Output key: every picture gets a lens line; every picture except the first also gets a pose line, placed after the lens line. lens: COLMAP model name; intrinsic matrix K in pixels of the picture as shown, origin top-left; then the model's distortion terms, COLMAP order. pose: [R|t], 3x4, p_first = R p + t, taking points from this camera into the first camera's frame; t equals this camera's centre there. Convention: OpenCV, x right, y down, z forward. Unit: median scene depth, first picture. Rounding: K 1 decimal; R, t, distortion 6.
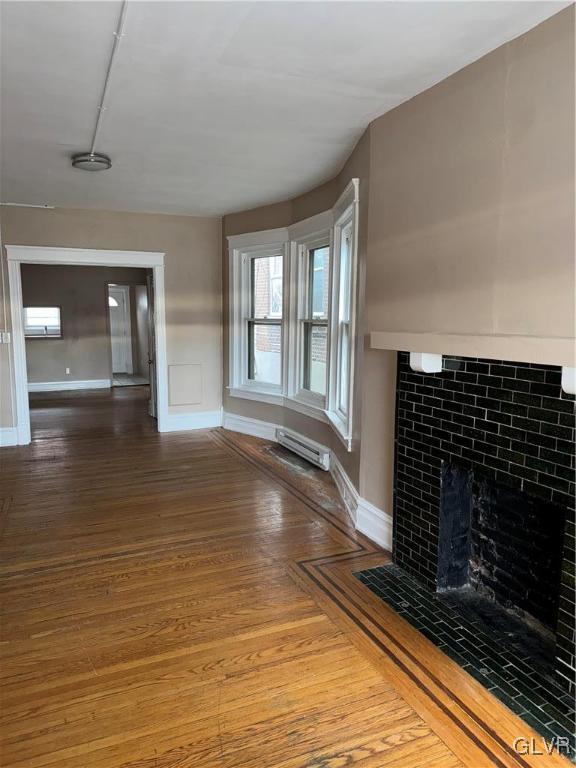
lens RADIAL K [[545.4, 0, 282.9], [0, 545.4, 385.8], [0, 0, 1]] dist [0.005814, -0.002152]
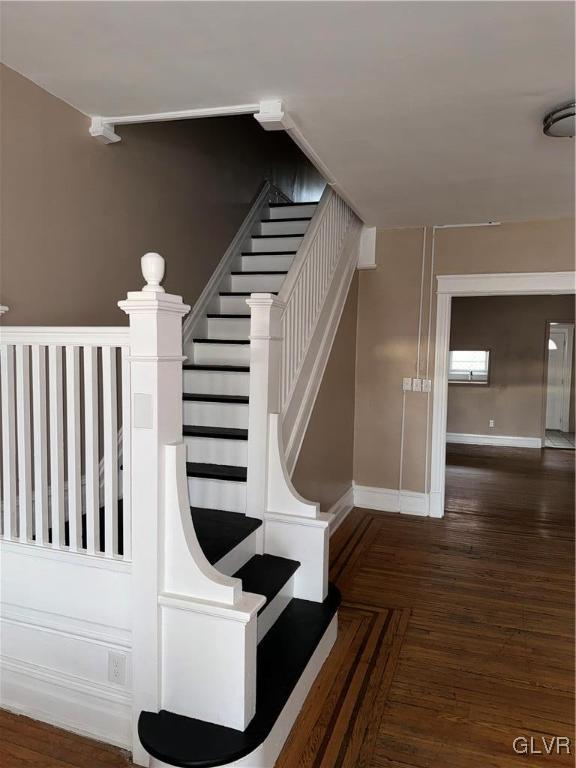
lens RADIAL K [[545.4, 0, 282.9], [0, 545.4, 385.8], [0, 0, 1]] dist [0.005814, -0.002152]
pose [[0.742188, 0.051182, -0.668235, -0.068535], [-0.105538, 0.993565, -0.041118, -0.016998], [0.661830, 0.101041, 0.742813, 0.141661]]
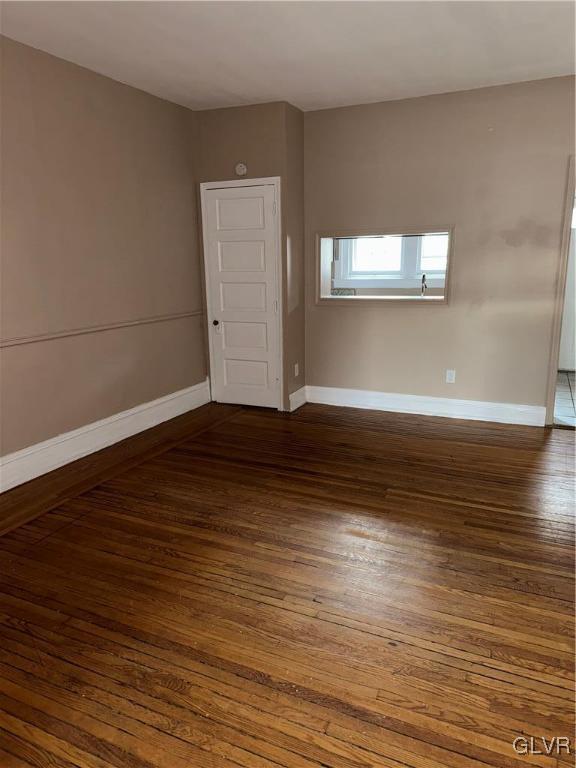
lens RADIAL K [[545.4, 0, 282.9], [0, 545.4, 385.8], [0, 0, 1]] dist [0.005814, -0.002152]
pose [[0.655937, 0.157214, -0.738261, -0.163564], [-0.083823, 0.987191, 0.135748, -0.072279], [0.750147, -0.027159, 0.660714, 0.644954]]
